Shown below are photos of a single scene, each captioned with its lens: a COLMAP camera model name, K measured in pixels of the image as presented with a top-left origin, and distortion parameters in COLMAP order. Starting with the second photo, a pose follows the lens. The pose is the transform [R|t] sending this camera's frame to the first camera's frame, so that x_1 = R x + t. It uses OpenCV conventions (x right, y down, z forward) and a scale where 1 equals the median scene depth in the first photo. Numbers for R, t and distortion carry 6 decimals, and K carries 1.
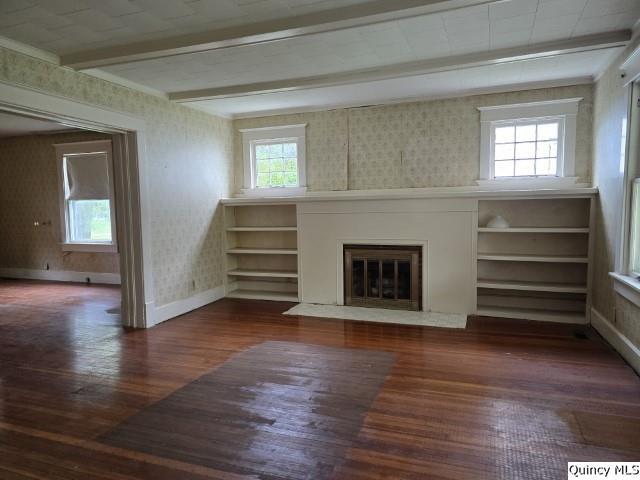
lens RADIAL K [[433.2, 0, 320.2], [0, 433.2, 241.6], [0, 0, 1]] dist [0.009815, 0.000980]
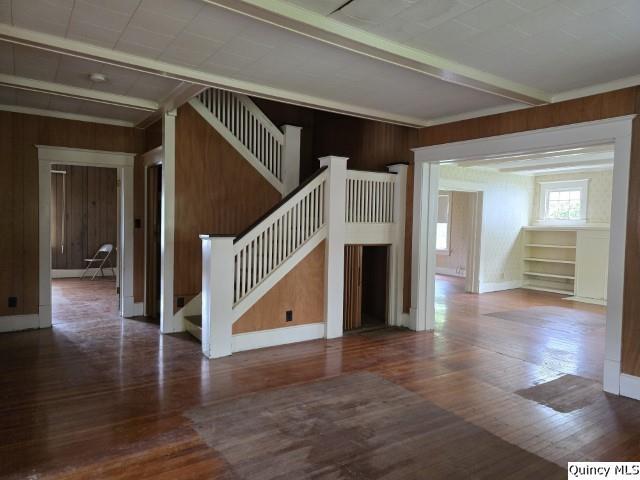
lens RADIAL K [[433.2, 0, 318.8], [0, 433.2, 243.3], [0, 0, 1]] dist [0.009815, 0.000980]
pose [[0.818168, 0.061114, -0.571722, 0.077364], [-0.083400, 0.996433, -0.012837, 0.050799], [0.568898, 0.058184, 0.820347, -0.758694]]
